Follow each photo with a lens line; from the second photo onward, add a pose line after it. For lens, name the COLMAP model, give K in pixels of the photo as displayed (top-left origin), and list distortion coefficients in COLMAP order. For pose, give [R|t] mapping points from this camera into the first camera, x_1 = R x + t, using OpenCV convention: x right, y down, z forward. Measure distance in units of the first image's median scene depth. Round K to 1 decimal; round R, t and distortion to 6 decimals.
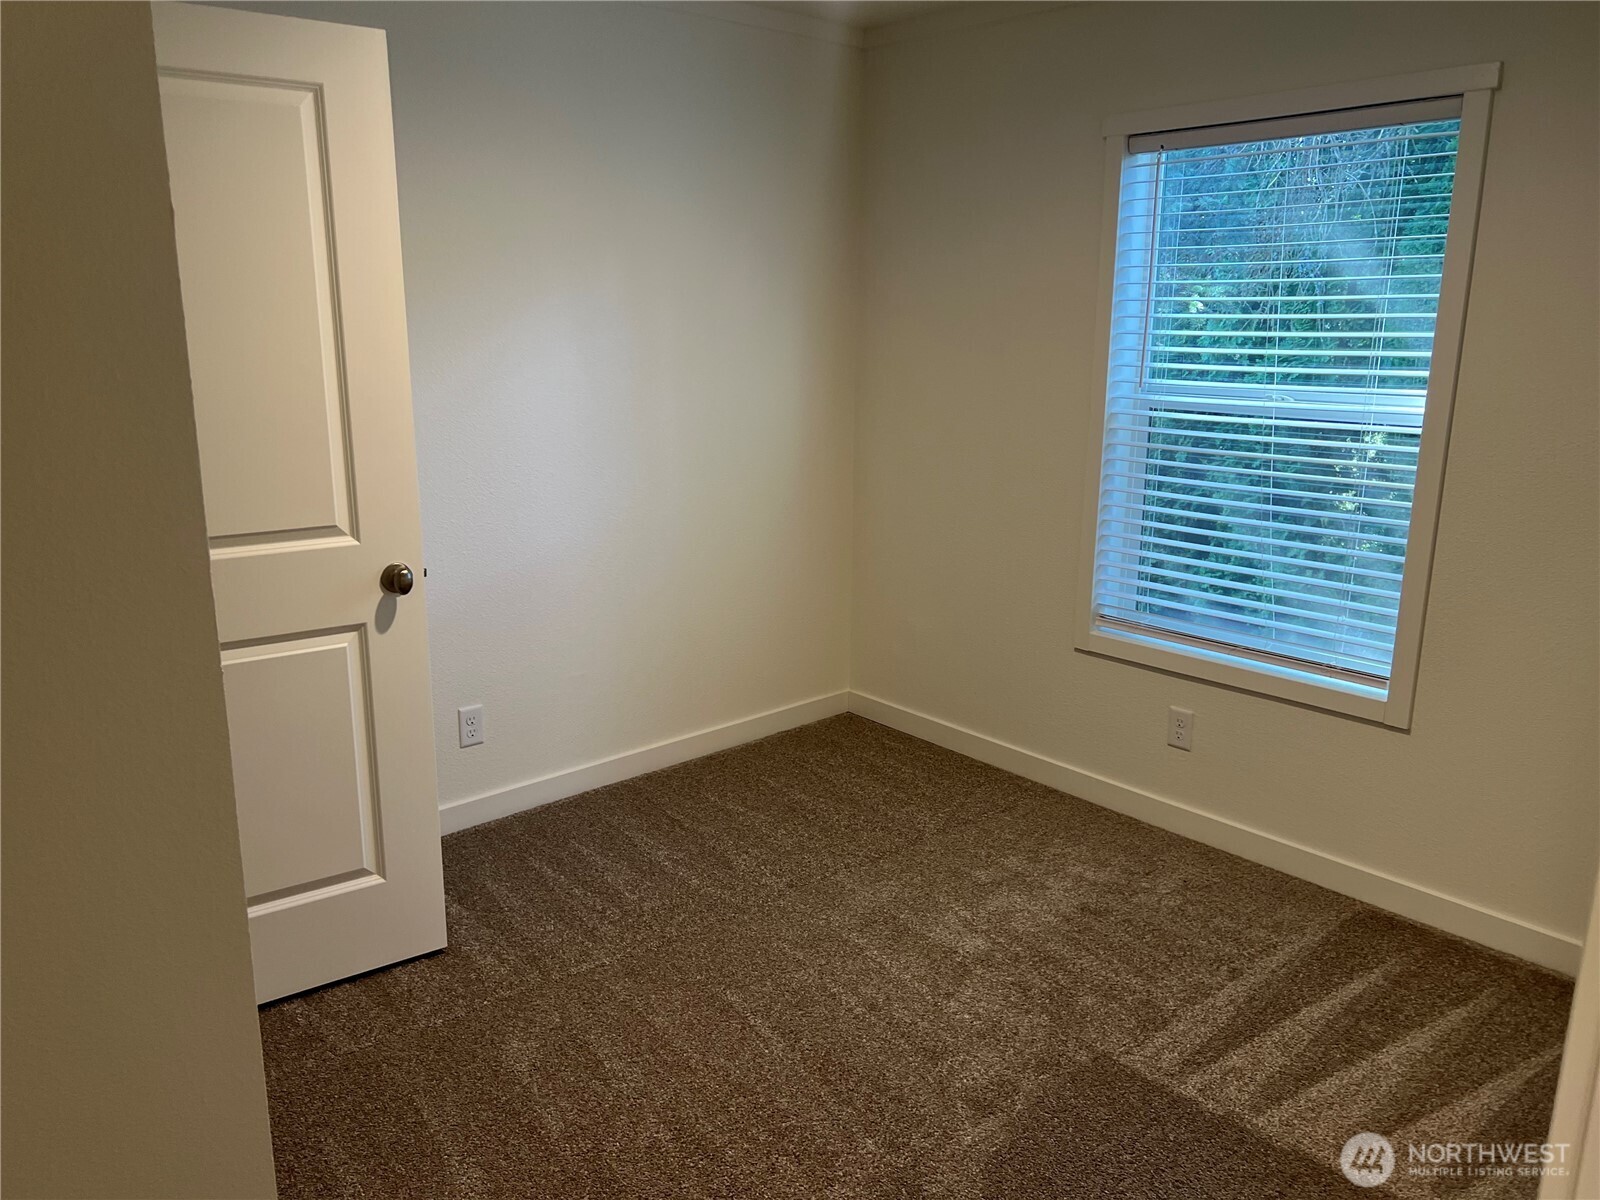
lens RADIAL K [[1205.3, 0, 785.6], [0, 1205.3, 595.9], [0, 0, 1]] dist [0.115220, -0.127893]
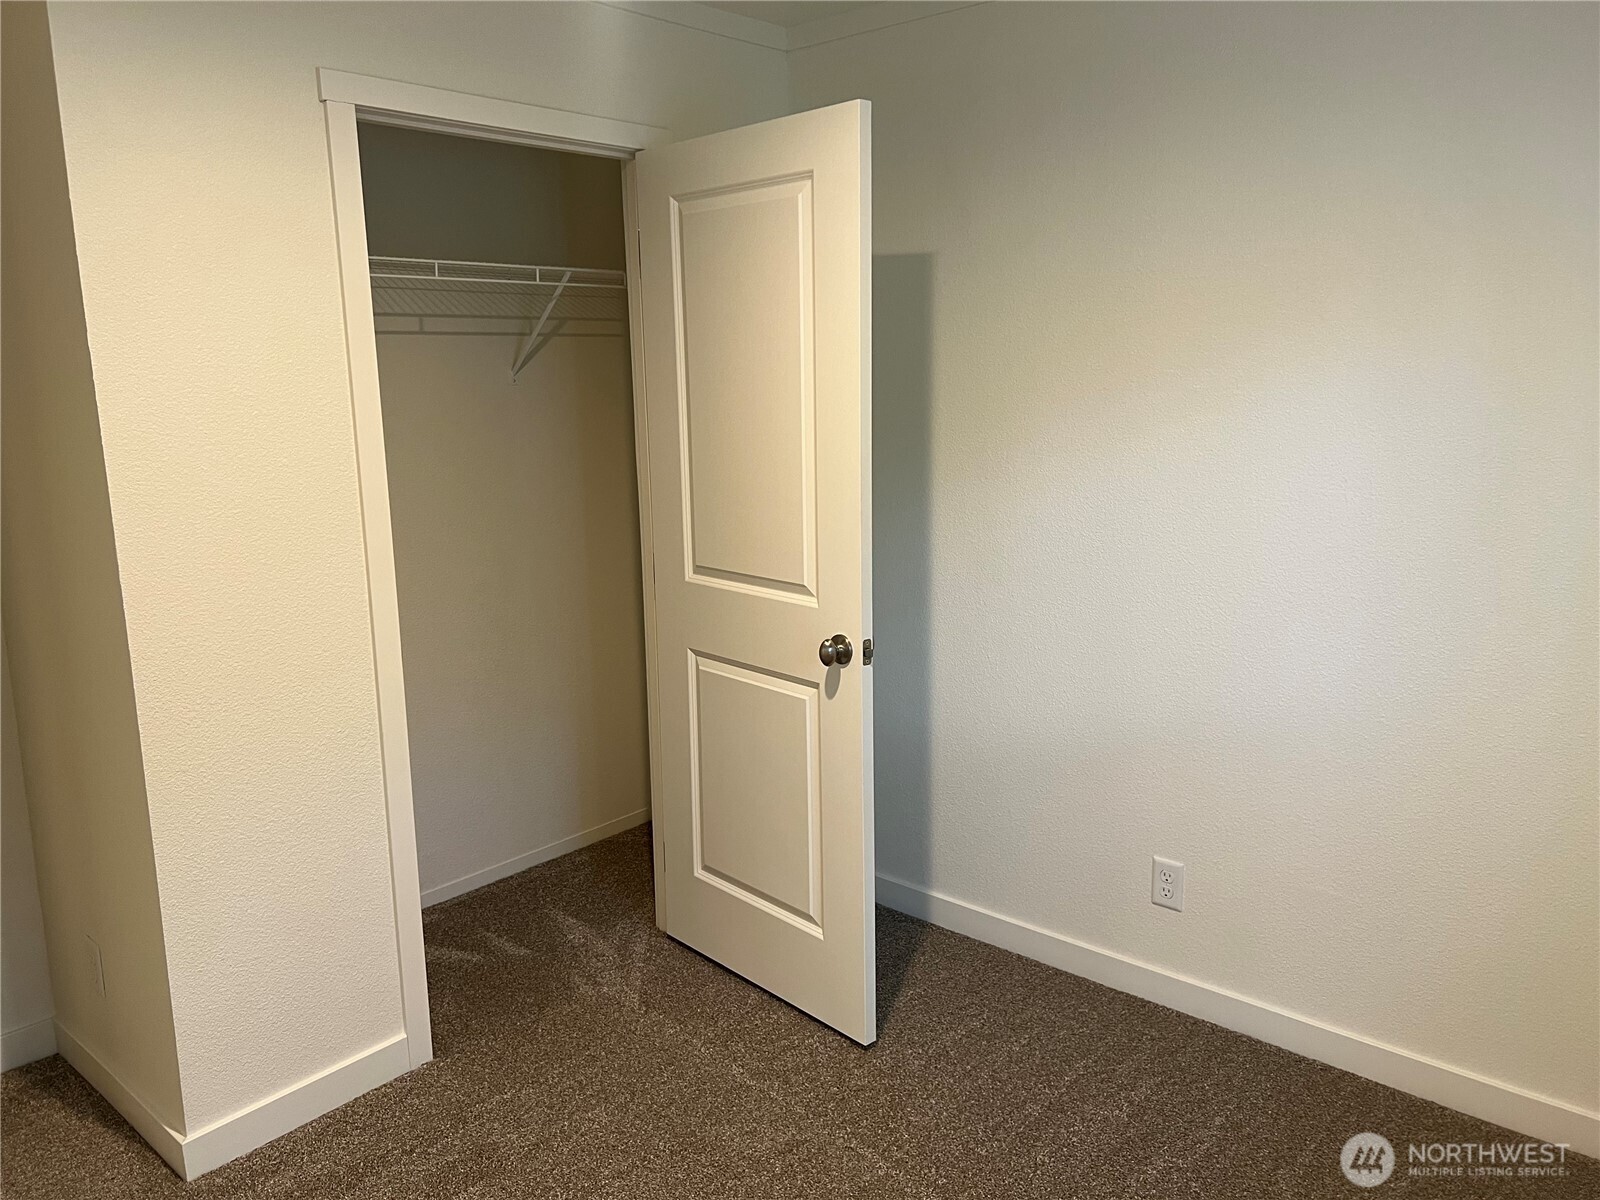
lens RADIAL K [[1205.3, 0, 785.6], [0, 1205.3, 595.9], [0, 0, 1]] dist [0.115220, -0.127893]
pose [[0.113144, 0.181723, -0.976819, 0.627299], [-0.210857, 0.965130, 0.155125, -0.199454], [0.970947, 0.188418, 0.147516, 0.801660]]
